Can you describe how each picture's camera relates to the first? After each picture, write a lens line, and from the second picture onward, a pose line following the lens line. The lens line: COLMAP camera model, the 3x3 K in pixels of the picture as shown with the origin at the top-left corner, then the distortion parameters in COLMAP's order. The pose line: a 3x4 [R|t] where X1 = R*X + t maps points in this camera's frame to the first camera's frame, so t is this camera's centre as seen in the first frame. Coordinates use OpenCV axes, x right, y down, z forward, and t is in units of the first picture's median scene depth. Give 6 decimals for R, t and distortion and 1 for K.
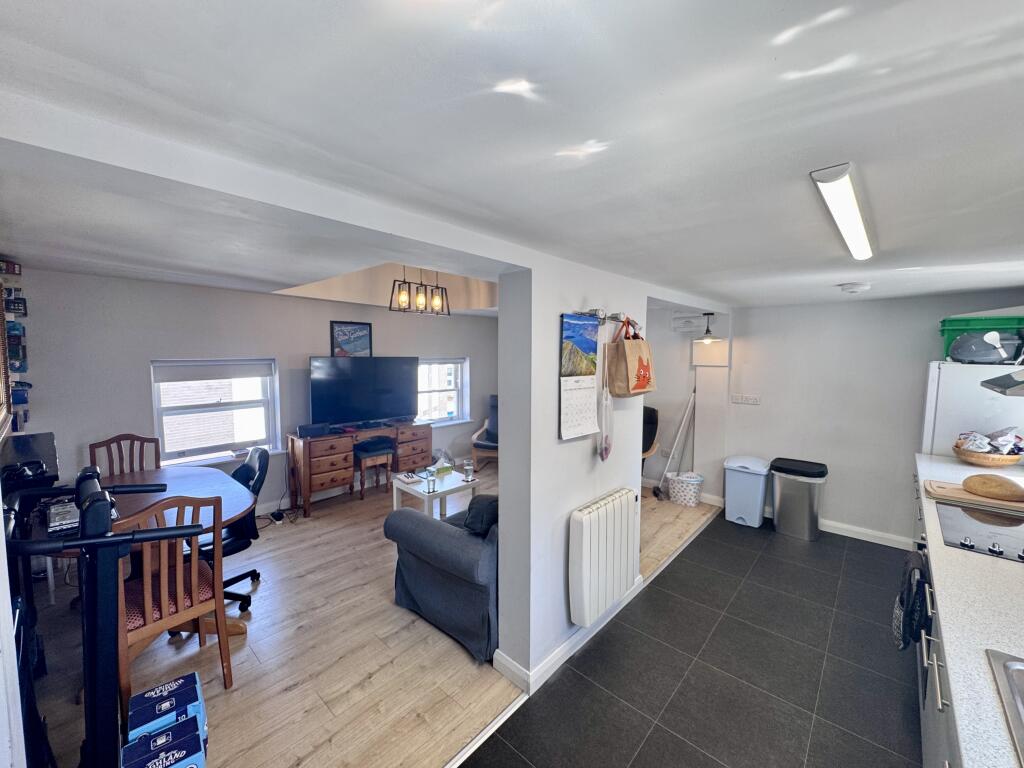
lens RADIAL K [[407.8, 0, 515.0], [0, 407.8, 384.6], [0, 0, 1]] dist [-0.003885, 0.000612]
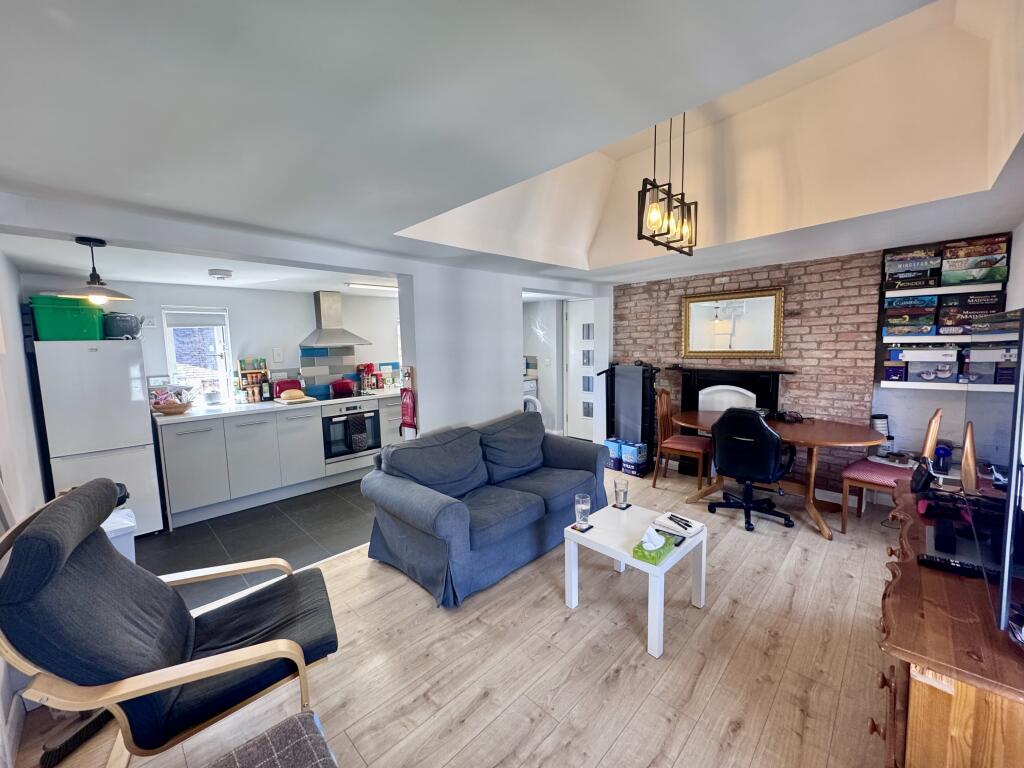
lens RADIAL K [[407.8, 0, 513.2], [0, 407.8, 380.6], [0, 0, 1]] dist [-0.003885, 0.000612]
pose [[-0.999513, 0.012823, 0.028433, -0.029771], [0.017784, 0.983182, 0.181763, -0.098265], [-0.025624, 0.182180, -0.982931, 1.576179]]
